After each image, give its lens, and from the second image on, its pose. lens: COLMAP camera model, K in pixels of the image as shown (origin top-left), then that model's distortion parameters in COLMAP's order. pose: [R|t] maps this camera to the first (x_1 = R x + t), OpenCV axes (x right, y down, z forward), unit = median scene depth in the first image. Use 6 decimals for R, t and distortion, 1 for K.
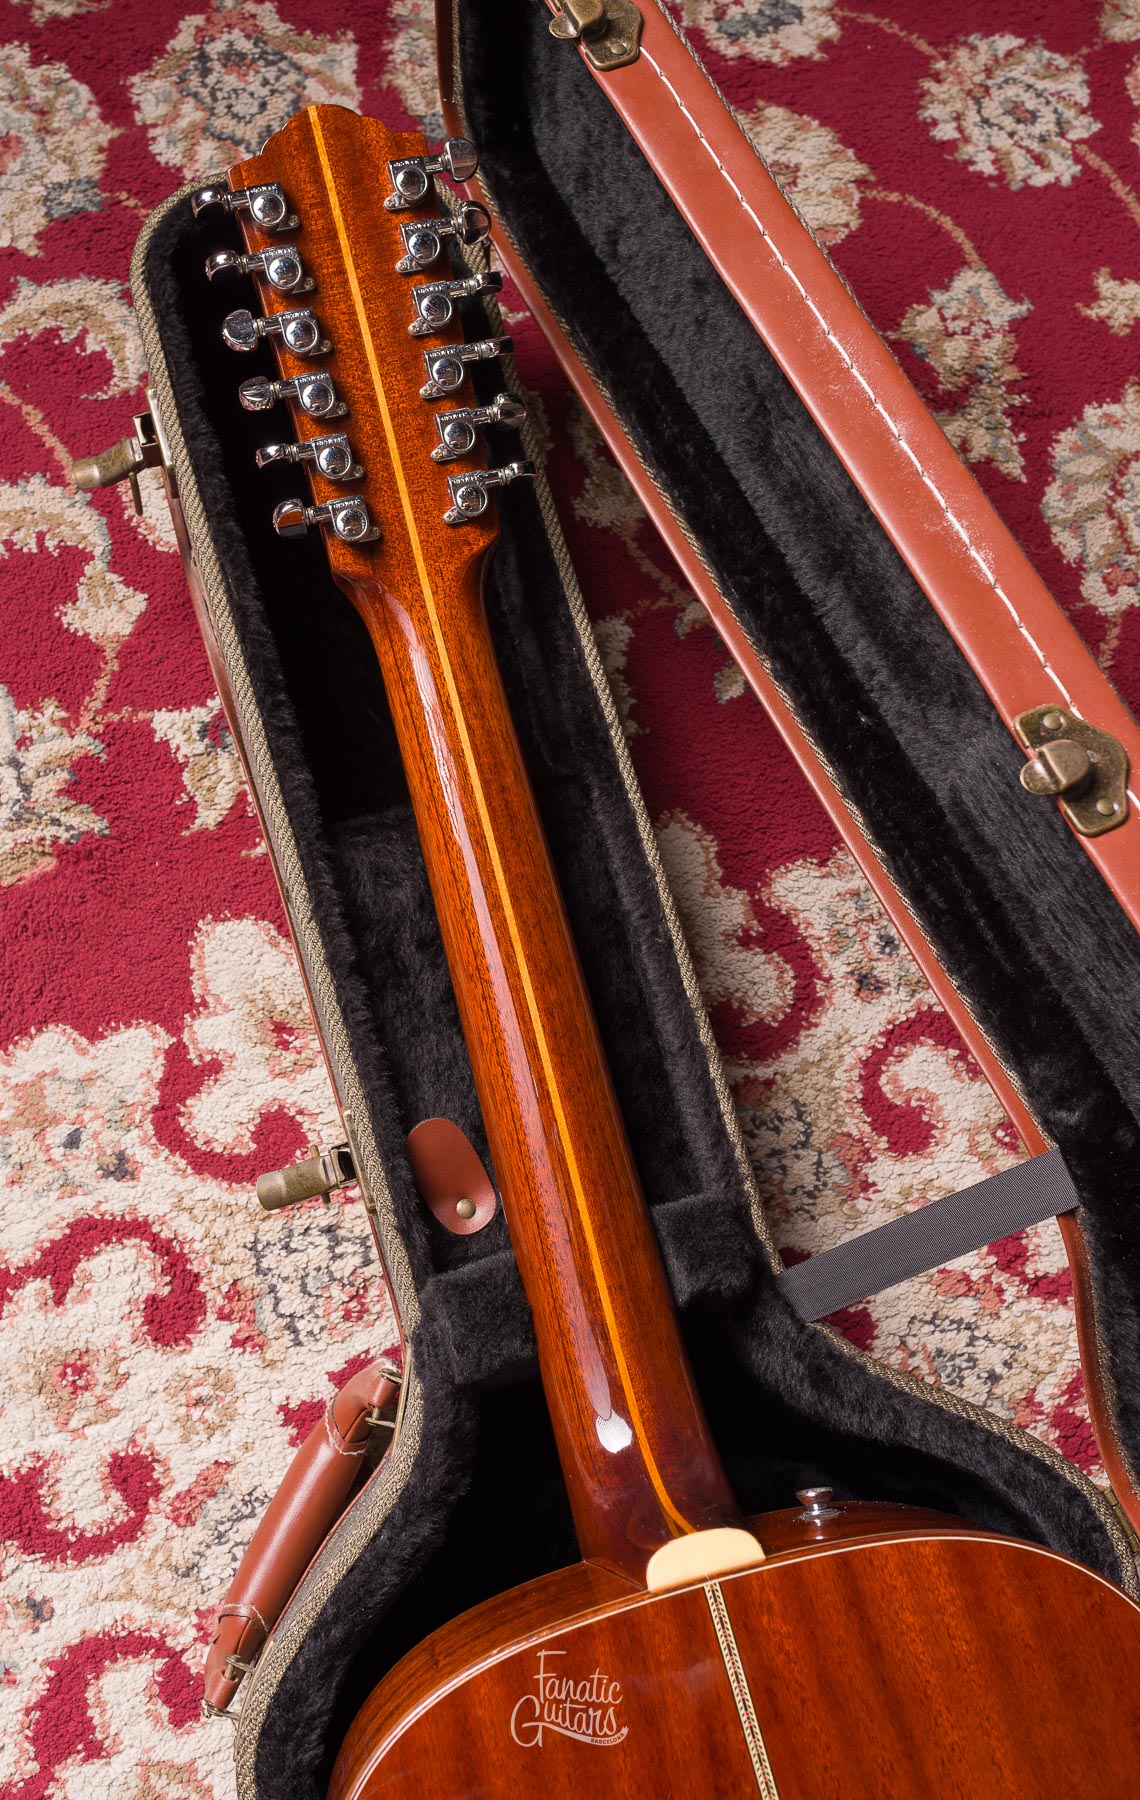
lens RADIAL K [[1910.3, 0, 489.9], [0, 1910.3, 817.7], [0, 0, 1]] dist [0.005410, 0.000000]
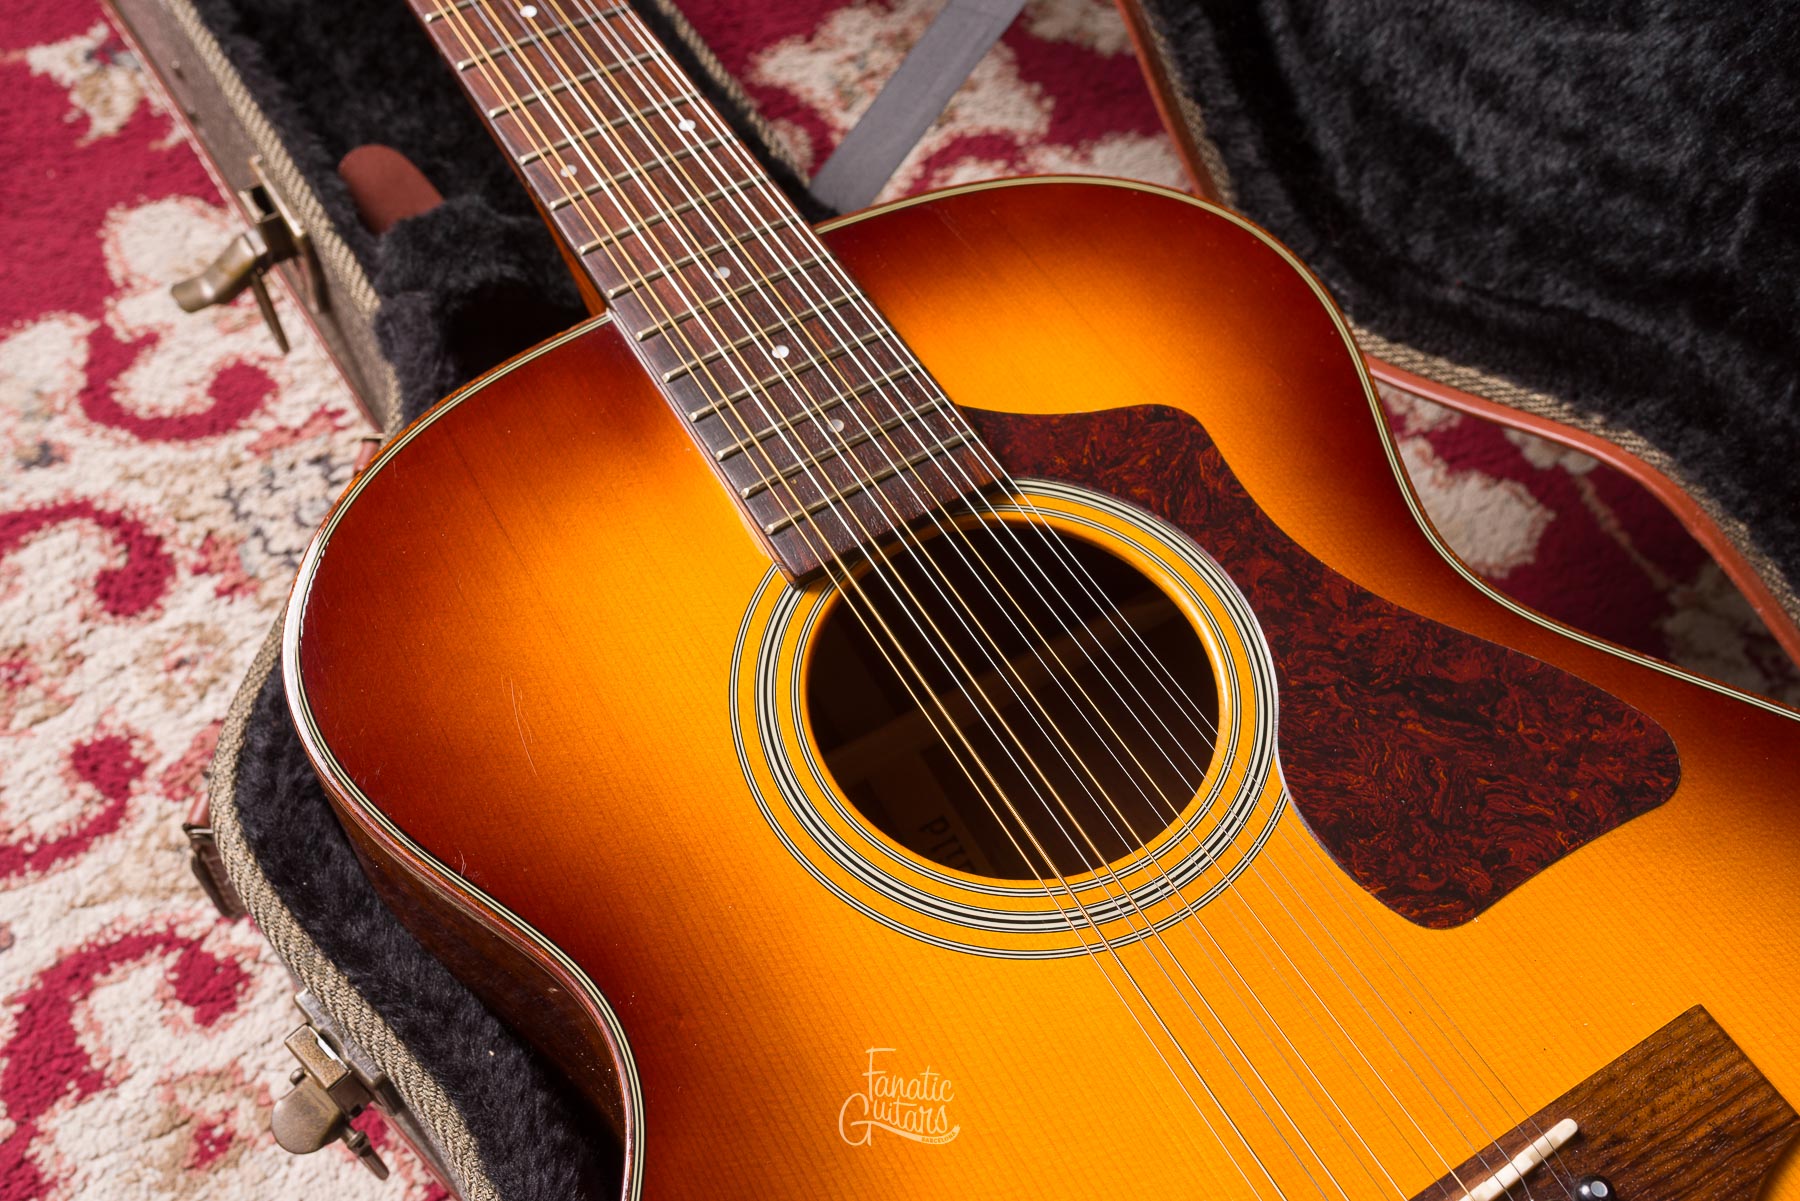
lens RADIAL K [[1801.5, 0, 904.9], [0, 1801.5, 617.0], [0, 0, 1]] dist [0.007966, 0.000000]
pose [[0.958125, -0.248644, 0.142028, 0.029036], [0.277831, 0.927295, -0.250866, 0.539112], [-0.069326, 0.279821, 0.957546, 0.266377]]
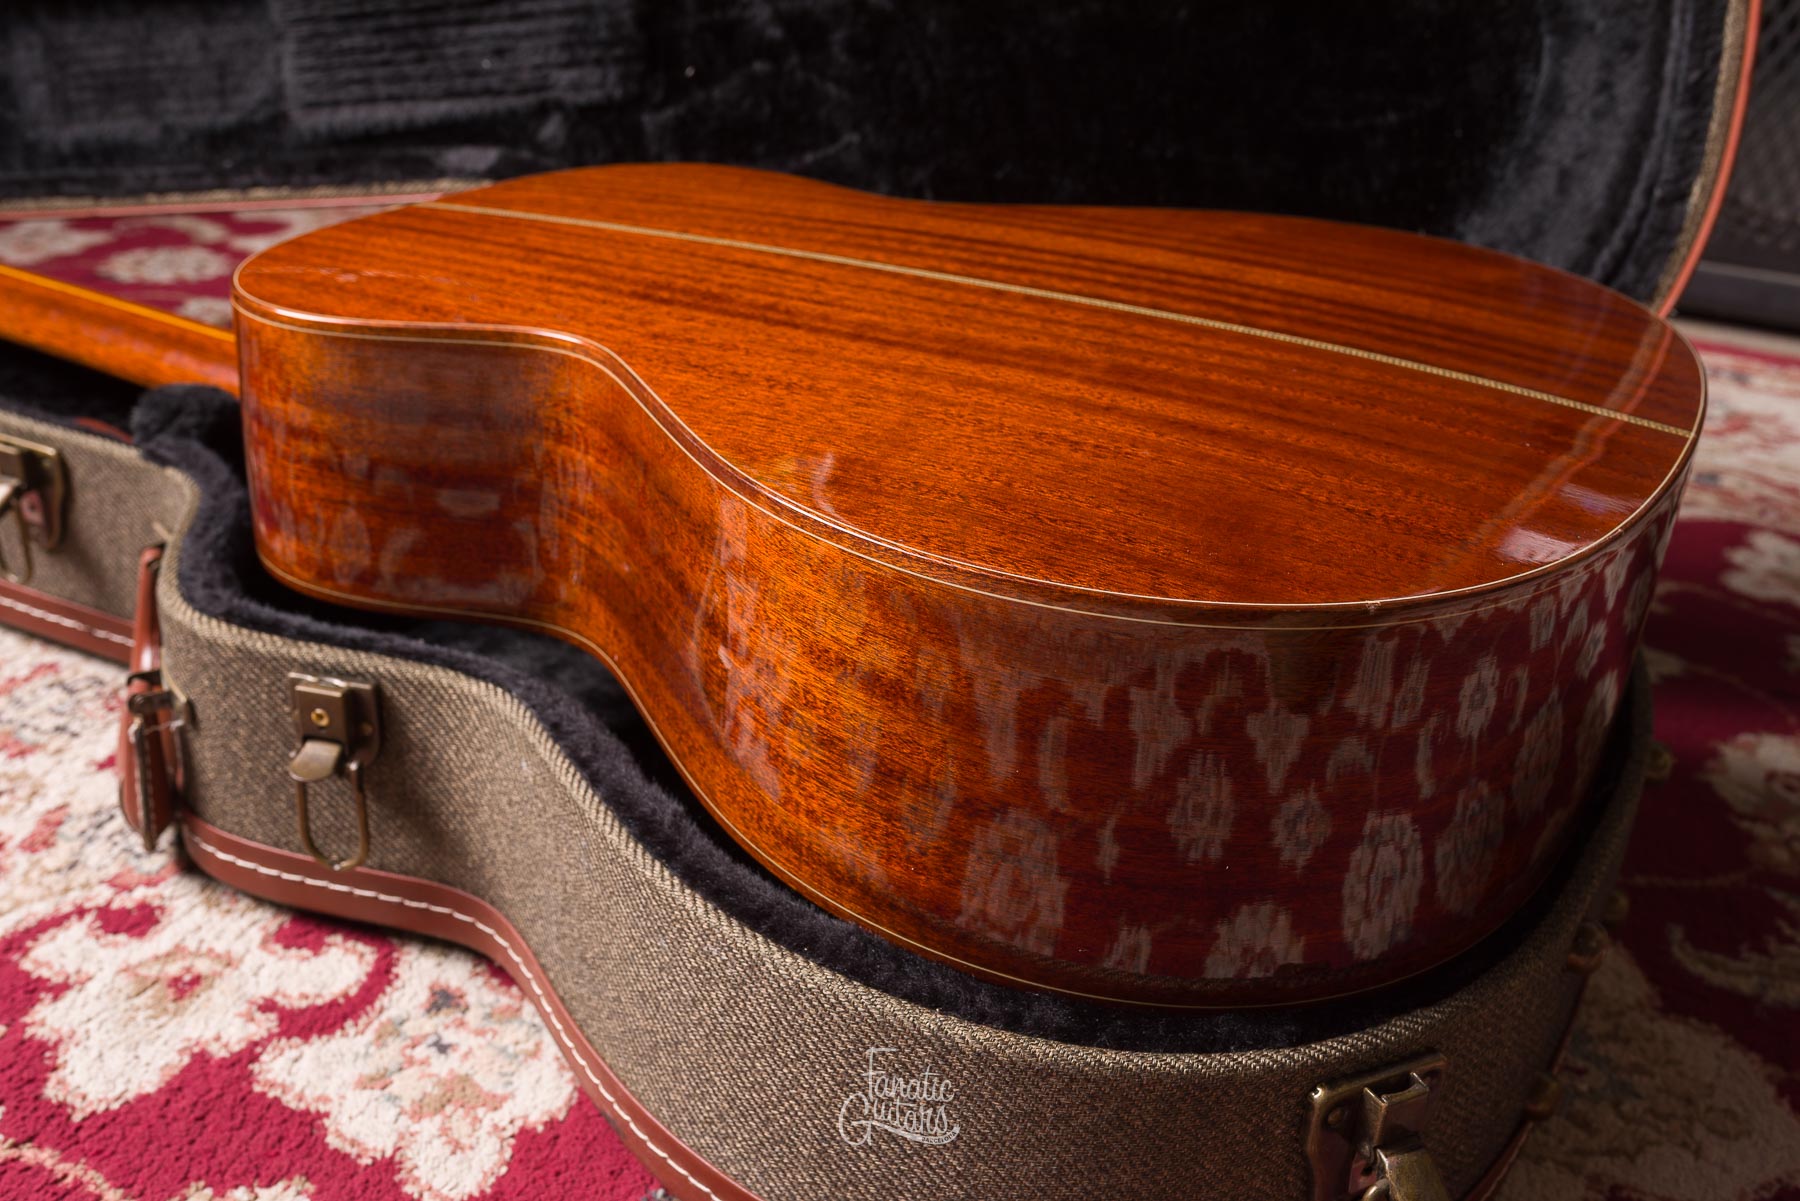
lens RADIAL K [[1801.5, 0, 915.0], [0, 1801.5, 590.8], [0, 0, 1]] dist [0.007966, 0.000000]
pose [[0.680017, -0.342264, 0.648408, -0.380451], [0.705990, 0.544331, -0.453079, 0.953000], [-0.197876, 0.765871, 0.611789, 0.276482]]
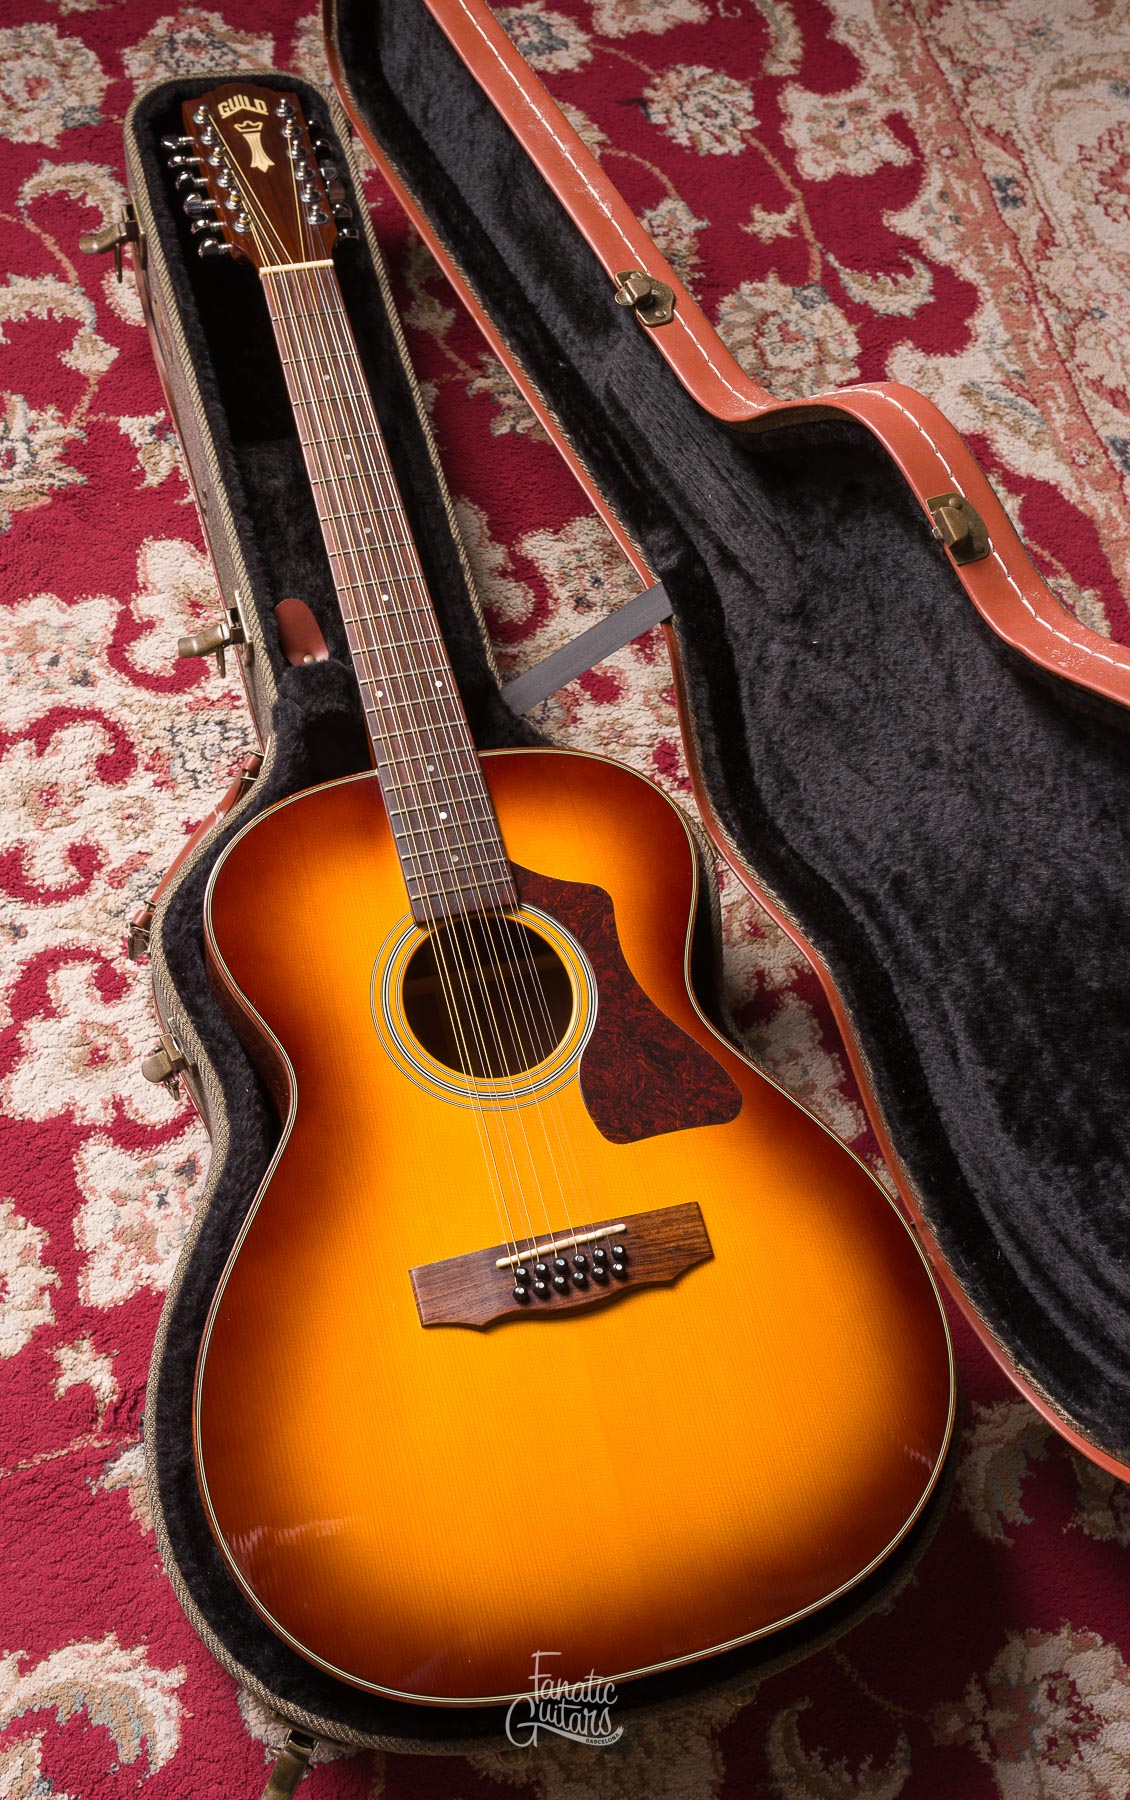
lens RADIAL K [[1868.0, 0, 492.9], [0, 1868.0, 875.9], [0, 0, 1]] dist [0.007335, 0.000000]
pose [[0.997954, 0.035151, 0.053402, 0.056765], [-0.027843, 0.990871, -0.131907, 0.526290], [-0.057551, 0.130150, 0.989823, -0.469400]]
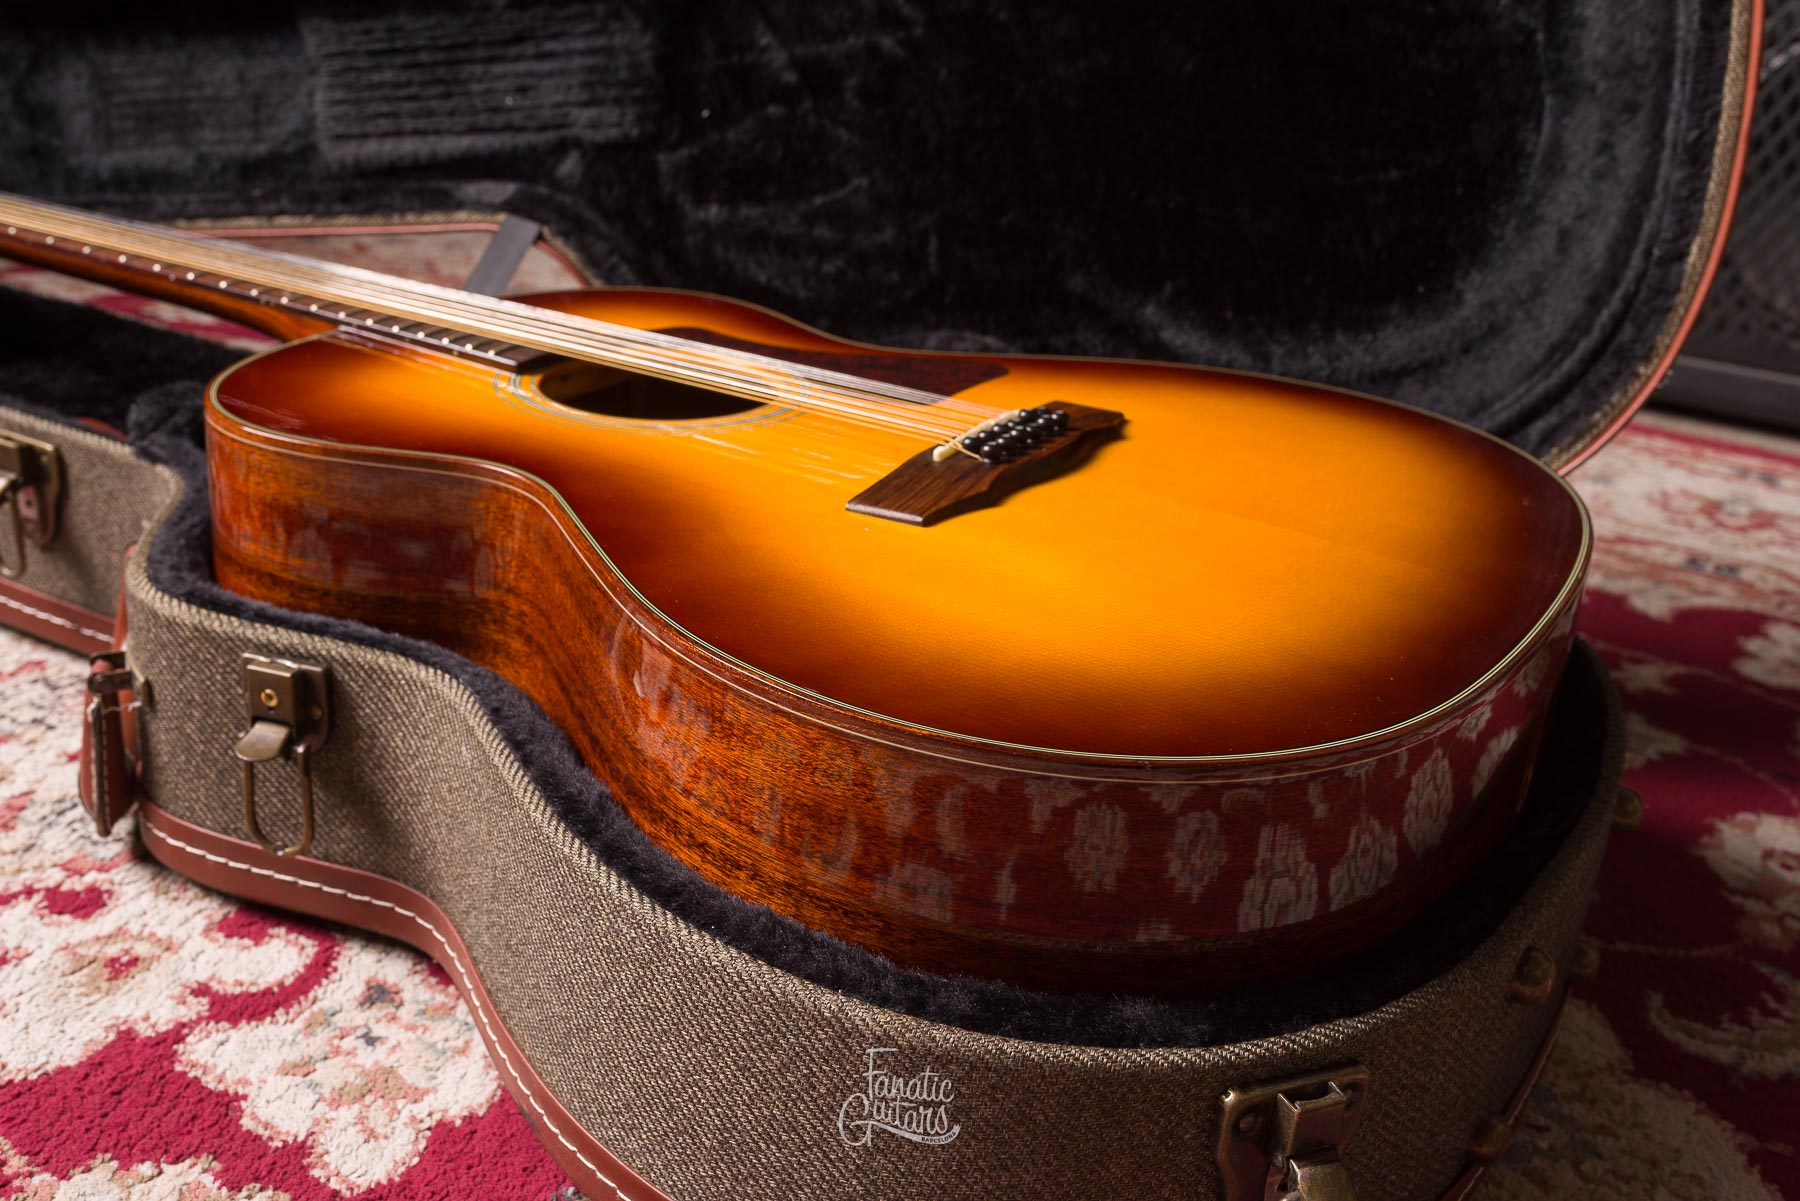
lens RADIAL K [[1801.5, 0, 914.6], [0, 1801.5, 587.4], [0, 0, 1]] dist [0.007966, 0.000000]
pose [[0.715032, -0.268987, 0.645272, -0.360819], [0.665966, 0.542845, -0.511673, 1.002127], [-0.212649, 0.795591, 0.567287, 0.305256]]
